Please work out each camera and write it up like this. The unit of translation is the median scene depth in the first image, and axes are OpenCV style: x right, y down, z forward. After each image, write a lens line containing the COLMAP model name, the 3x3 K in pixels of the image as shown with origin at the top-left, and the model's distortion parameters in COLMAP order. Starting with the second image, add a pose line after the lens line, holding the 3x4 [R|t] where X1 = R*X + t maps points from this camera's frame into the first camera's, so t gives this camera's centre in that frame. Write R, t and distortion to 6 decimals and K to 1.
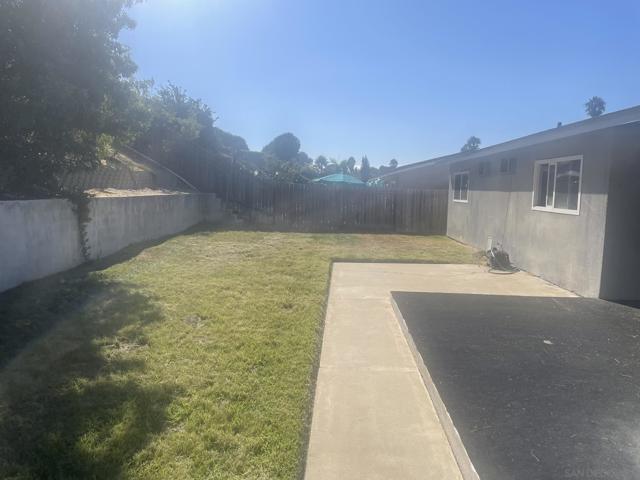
lens RADIAL K [[474.0, 0, 320.0], [0, 474.0, 240.0], [0, 0, 1]] dist [0.084187, -0.121560]
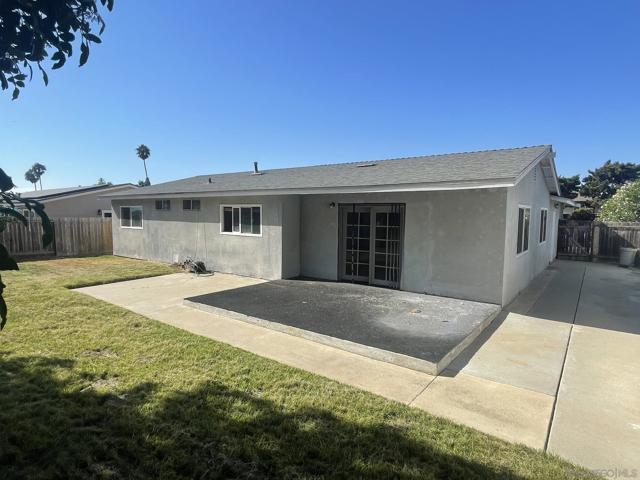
lens RADIAL K [[356.0, 0, 320.0], [0, 356.0, 240.0], [0, 0, 1]] dist [0.000192, 0.000218]
pose [[0.563615, -0.073022, 0.822804, -0.454490], [0.090633, 0.995538, 0.026269, -0.054787], [-0.821050, 0.059768, 0.567718, 0.041497]]
